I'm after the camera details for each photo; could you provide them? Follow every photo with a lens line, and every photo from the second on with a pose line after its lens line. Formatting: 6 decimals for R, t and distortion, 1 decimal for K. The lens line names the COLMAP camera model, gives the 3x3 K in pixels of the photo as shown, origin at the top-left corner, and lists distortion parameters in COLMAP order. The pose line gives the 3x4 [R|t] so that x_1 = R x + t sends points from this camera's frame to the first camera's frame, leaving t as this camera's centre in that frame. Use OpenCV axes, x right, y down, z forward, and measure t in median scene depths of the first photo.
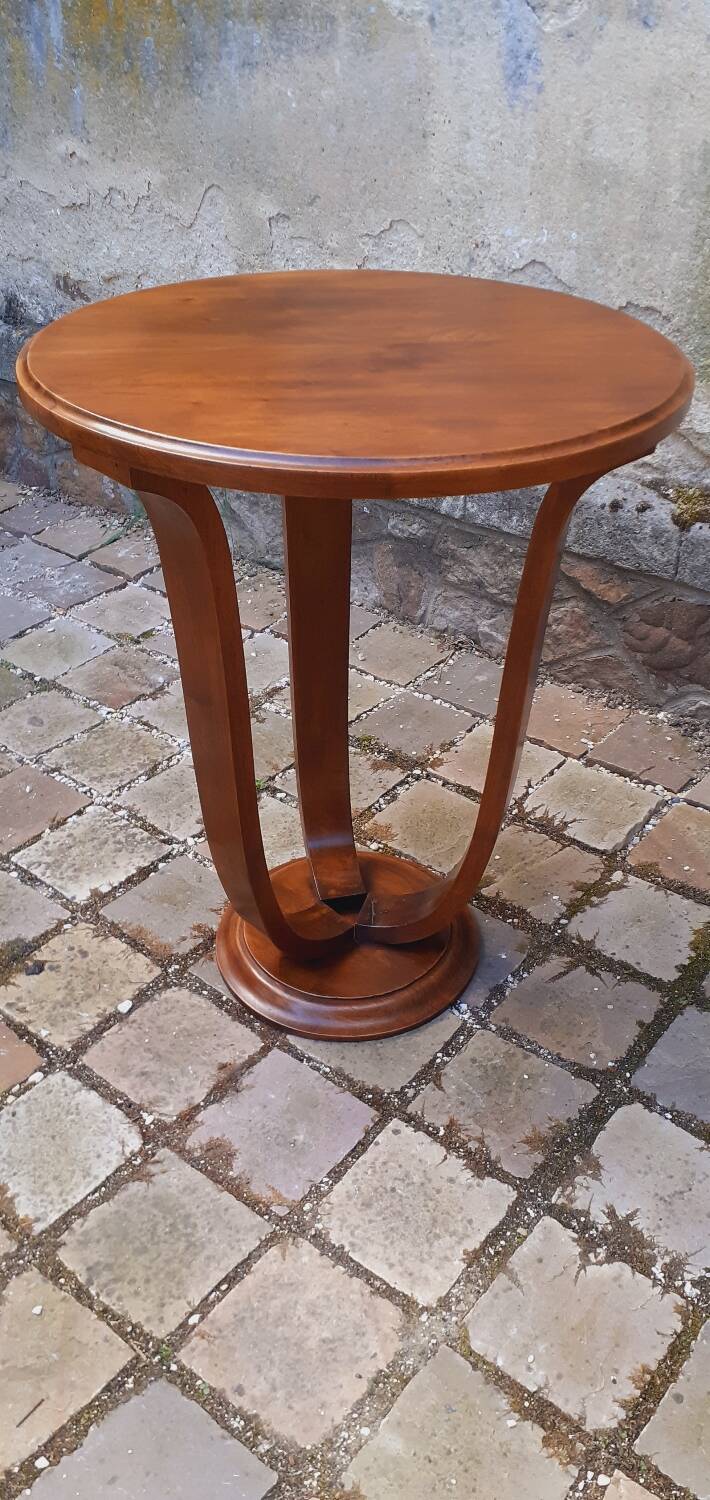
lens RADIAL K [[1188.3, 0, 381.6], [0, 1188.3, 768.6], [0, 0, 1]] dist [0.054624, -0.068134]
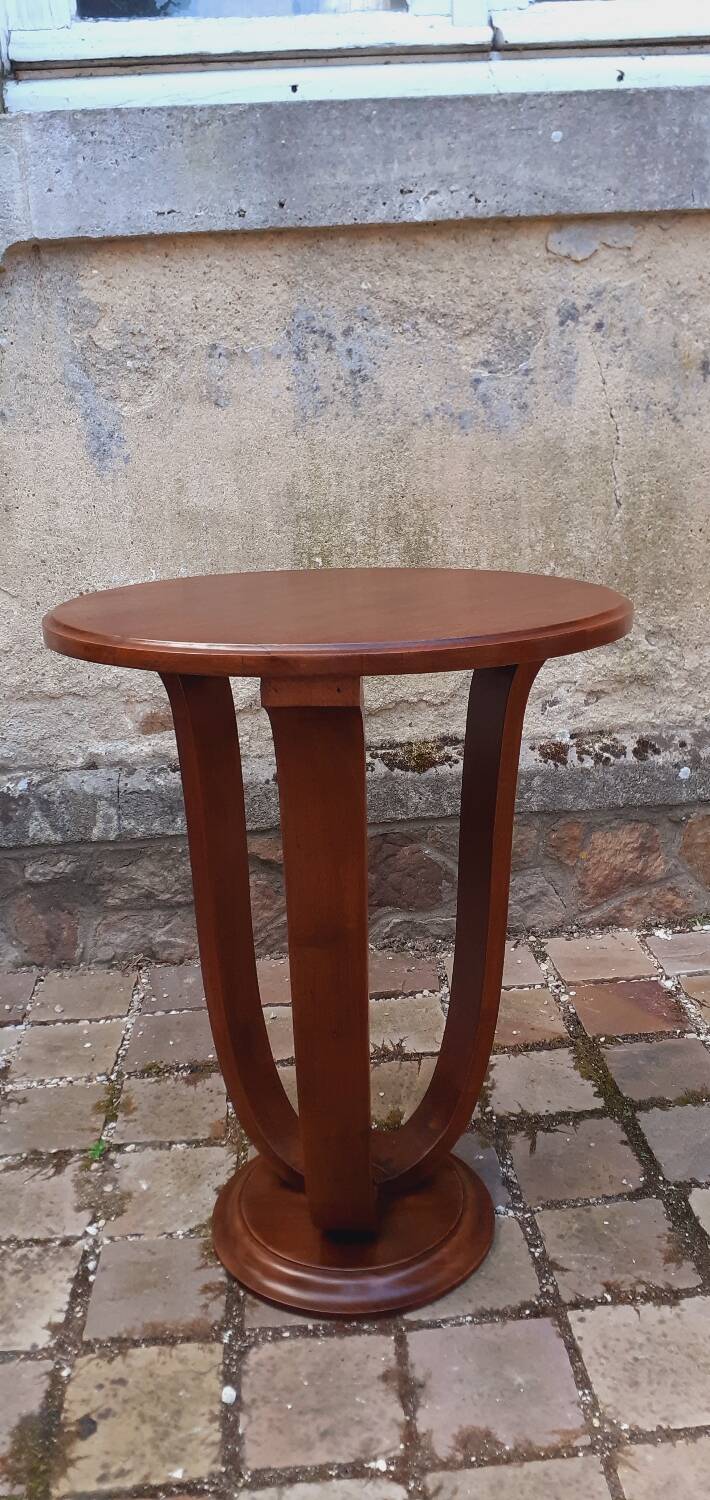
lens RADIAL K [[1188.3, 0, 358.9], [0, 1188.3, 741.5], [0, 0, 1]] dist [0.054624, -0.068134]
pose [[0.738403, -0.207272, 0.641716, -0.609382], [0.416172, 0.888830, -0.191788, -0.005827], [-0.530624, 0.408681, 0.742575, 0.155567]]
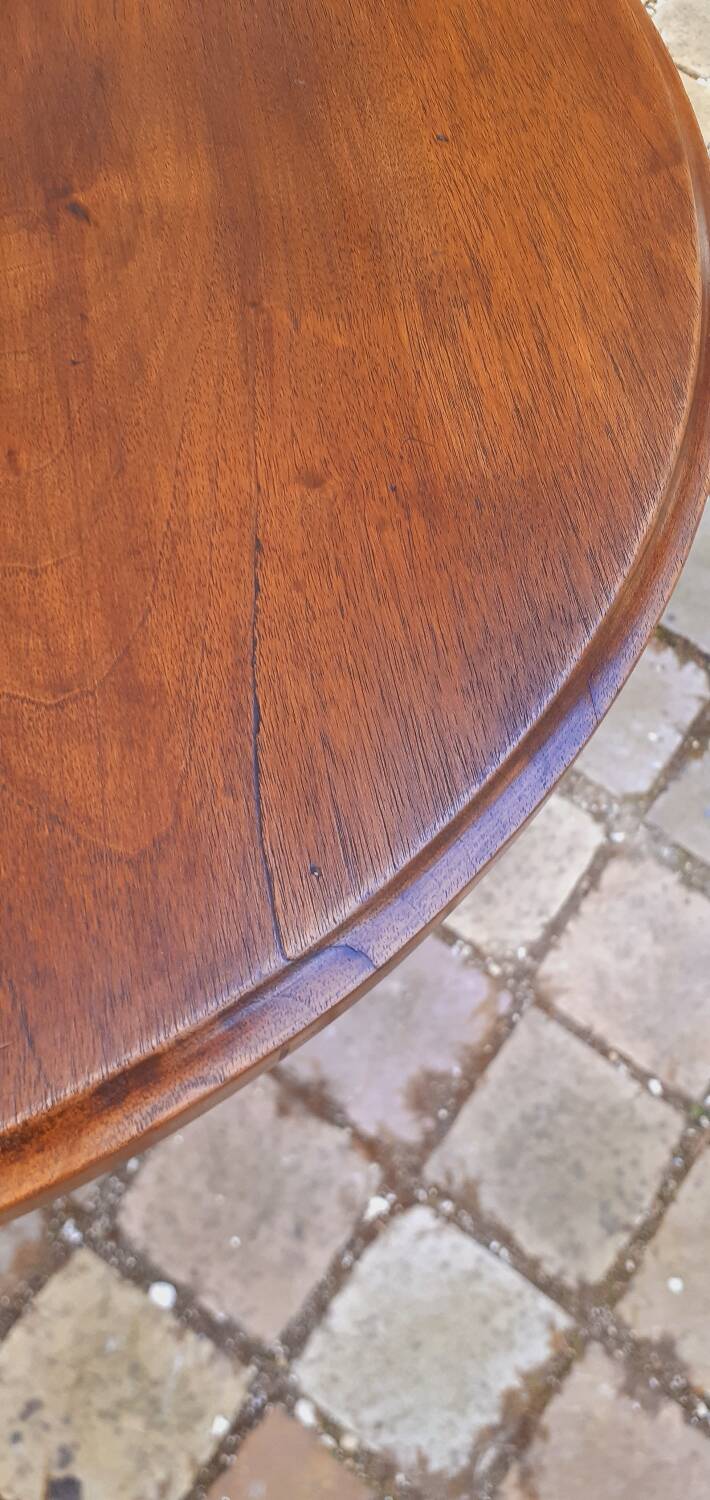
lens RADIAL K [[1229.1, 0, 346.8], [0, 1229.1, 758.1], [0, 0, 1]] dist [0.028654, -0.058909]
pose [[-0.053509, -0.913930, 0.402329, -0.230860], [0.490615, 0.326861, 0.807749, -0.364958], [-0.869732, 0.240610, 0.430898, 0.603007]]
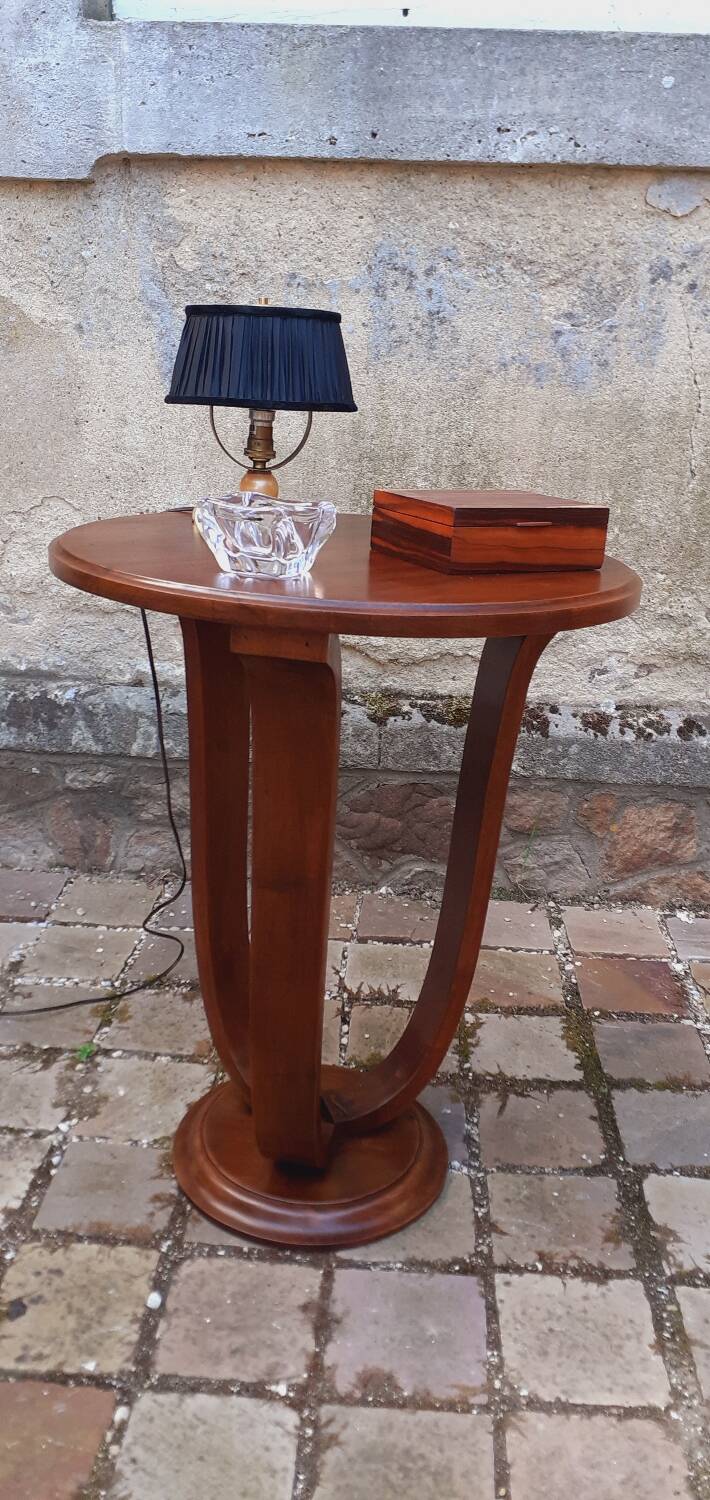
lens RADIAL K [[1188.3, 0, 358.8], [0, 1188.3, 738.7], [0, 0, 1]] dist [0.054624, -0.068134]
pose [[0.814440, -0.150866, 0.560292, -0.538423], [0.294672, 0.939363, -0.175401, 0.013790], [-0.499855, 0.307956, 0.809511, 0.101081]]
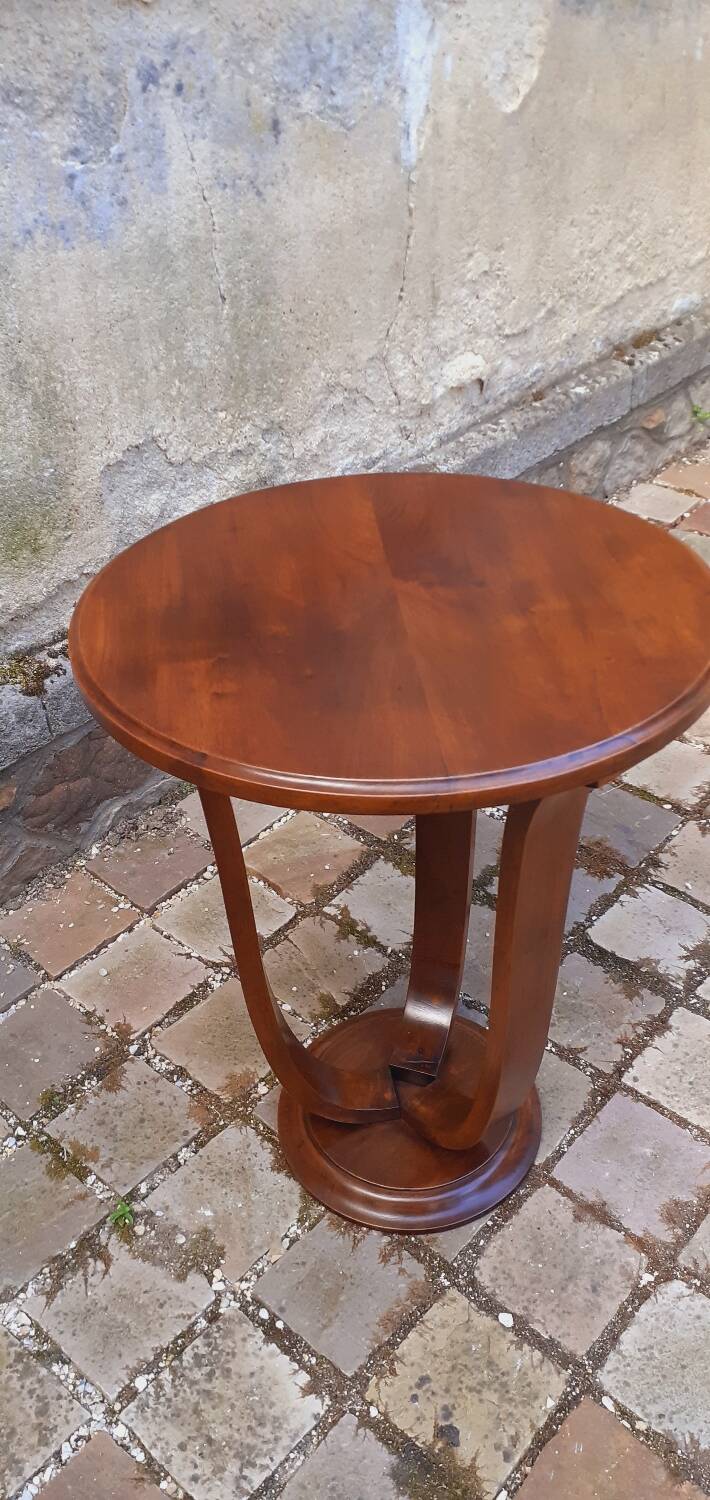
lens RADIAL K [[1188.3, 0, 365.2], [0, 1188.3, 756.5], [0, 0, 1]] dist [0.054624, -0.068134]
pose [[0.040918, -0.596609, 0.801488, -0.724613], [0.597048, 0.657798, 0.459168, -0.592990], [-0.801161, 0.459739, 0.383120, 0.555171]]
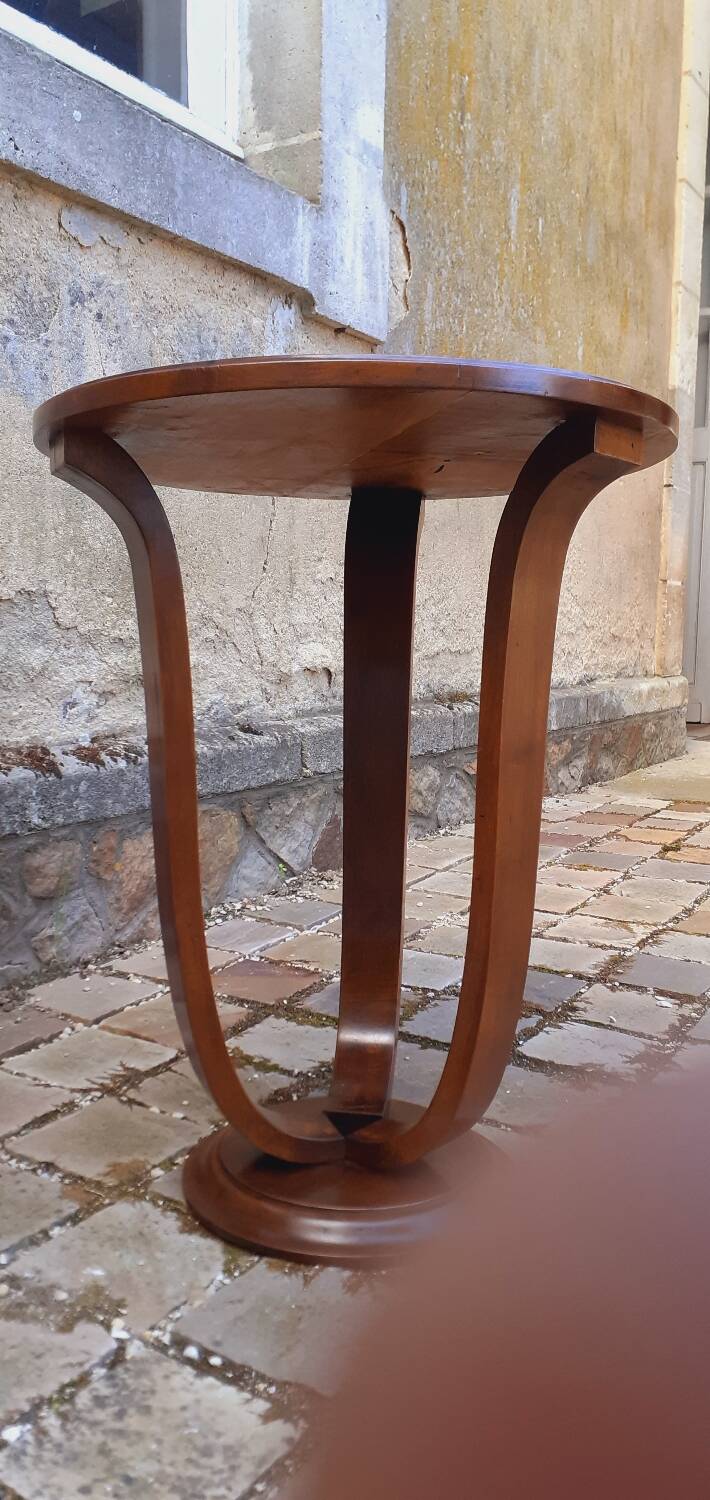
lens RADIAL K [[1188.3, 0, 355.6], [0, 1188.3, 736.4], [0, 0, 1]] dist [0.054624, -0.068134]
pose [[-0.133332, -0.093410, 0.986660, -0.866588], [0.553805, 0.818592, 0.152337, -0.237102], [-0.821902, 0.566728, -0.057414, 0.964424]]
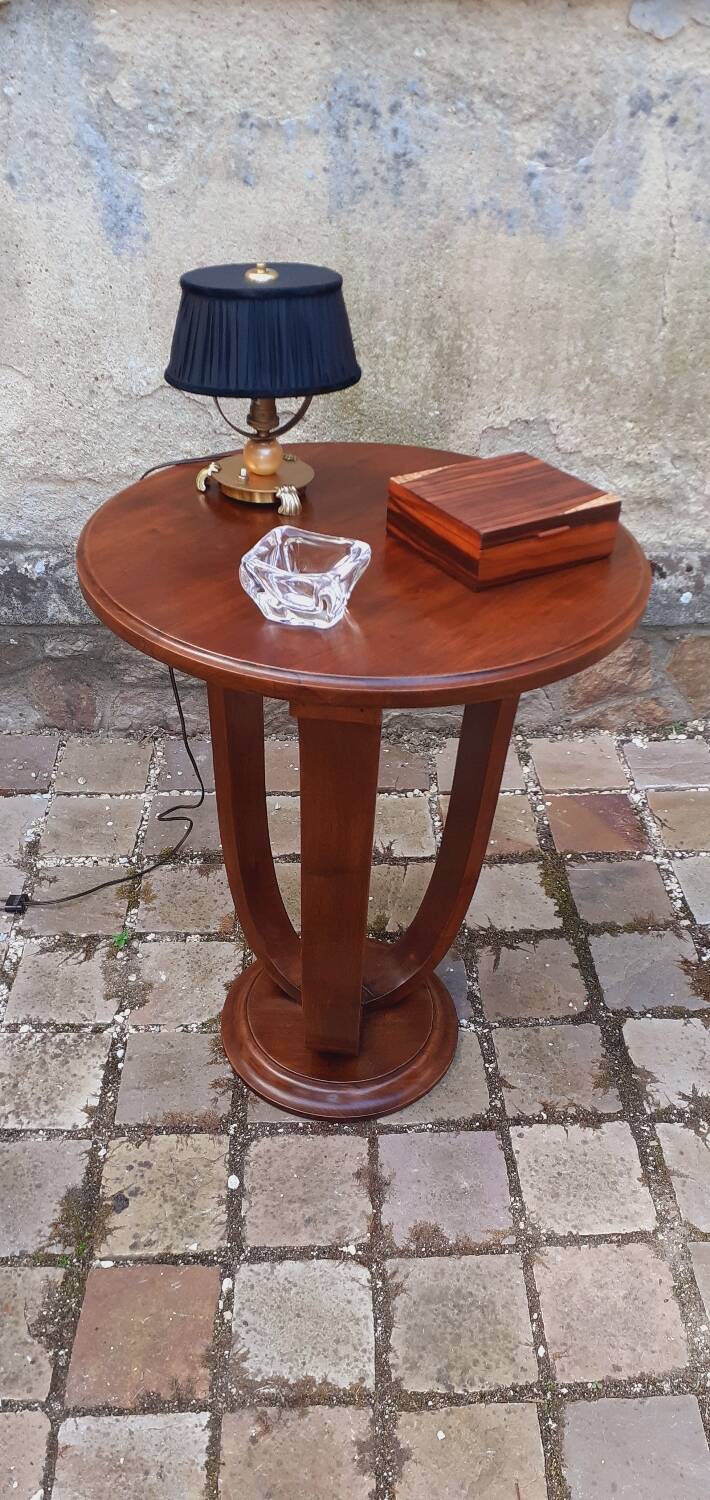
lens RADIAL K [[1188.3, 0, 376.0], [0, 1188.3, 757.0], [0, 0, 1]] dist [0.054624, -0.068134]
pose [[0.747680, -0.363446, 0.555771, -0.586104], [0.349258, 0.927048, 0.136384, -0.249938], [-0.564795, 0.092136, 0.820072, 0.045866]]
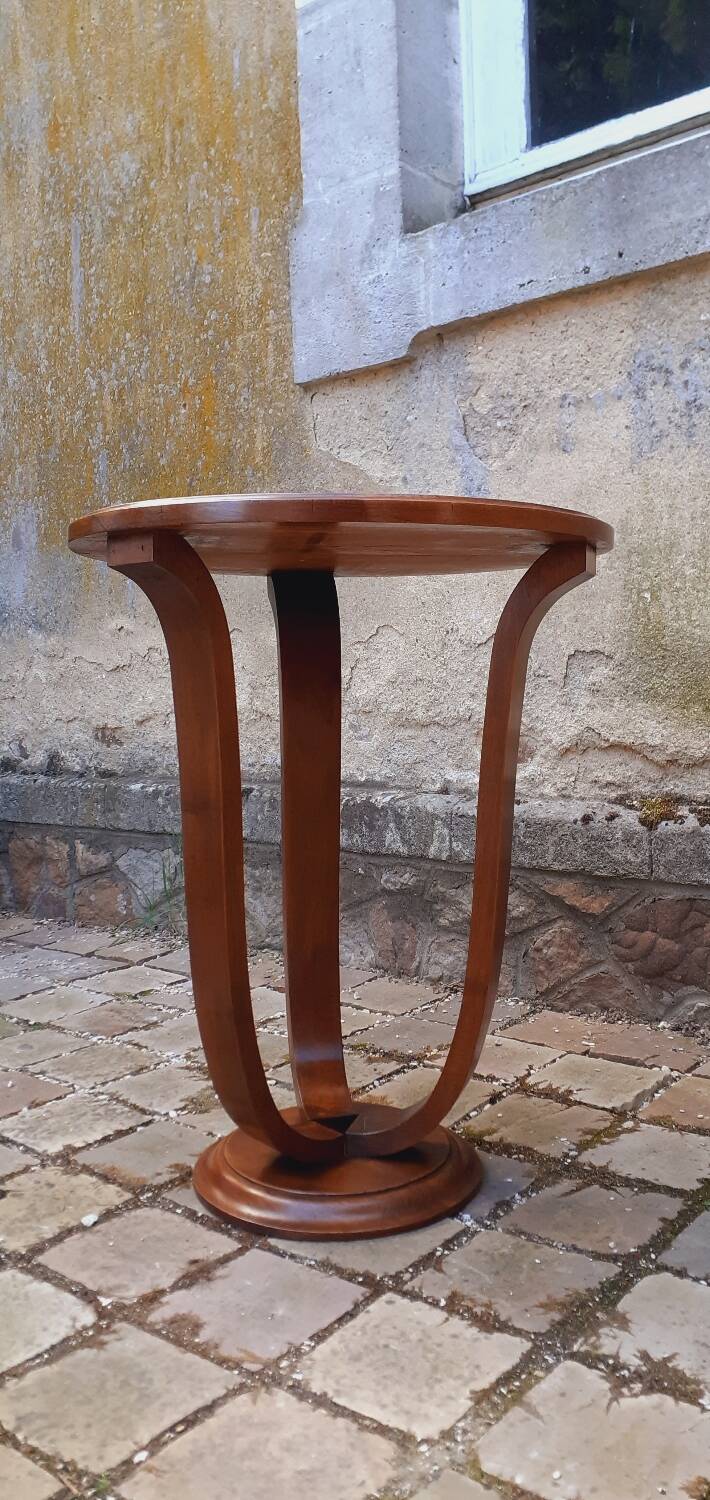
lens RADIAL K [[1188.3, 0, 366.7], [0, 1188.3, 749.6], [0, 0, 1]] dist [0.054624, -0.068134]
pose [[0.999664, -0.021673, -0.014234, 0.015140], [0.011188, 0.855751, -0.517267, 0.379878], [0.023391, 0.516934, 0.855706, 0.046157]]
